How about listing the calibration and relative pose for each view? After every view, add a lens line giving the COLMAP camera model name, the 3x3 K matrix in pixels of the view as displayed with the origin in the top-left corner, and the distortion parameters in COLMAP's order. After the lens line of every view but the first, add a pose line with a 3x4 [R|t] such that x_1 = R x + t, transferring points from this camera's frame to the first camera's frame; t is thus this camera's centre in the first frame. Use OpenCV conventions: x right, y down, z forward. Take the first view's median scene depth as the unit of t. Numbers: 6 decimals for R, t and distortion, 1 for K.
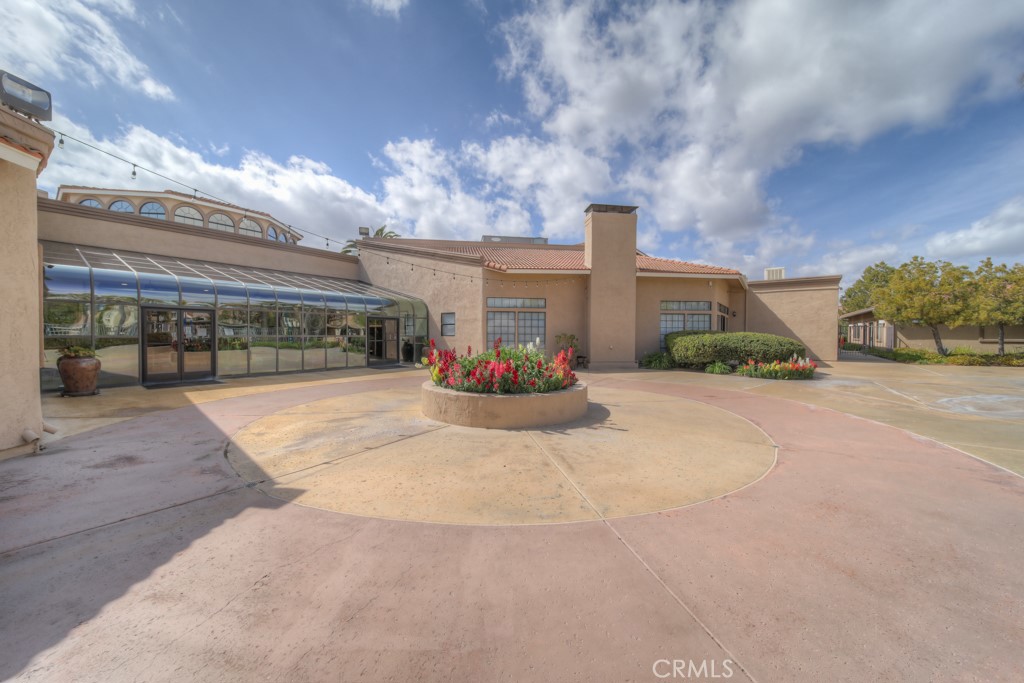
lens RADIAL K [[347.2, 0, 512.0], [0, 347.2, 341.5], [0, 0, 1]] dist [-0.025629, 0.007707]
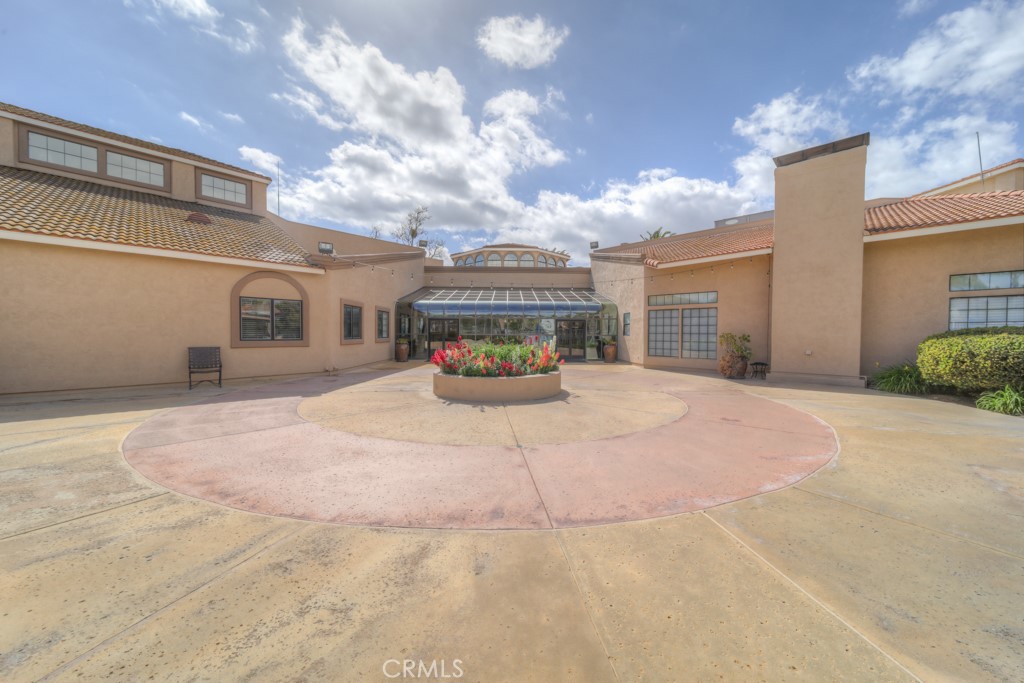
lens RADIAL K [[347.2, 0, 512.0], [0, 347.2, 341.5], [0, 0, 1]] dist [-0.025629, 0.007707]
pose [[0.604441, 0.017890, -0.796449, 0.470181], [-0.015820, 0.999820, 0.010452, -0.003471], [0.796492, 0.006282, 0.604616, 0.108024]]
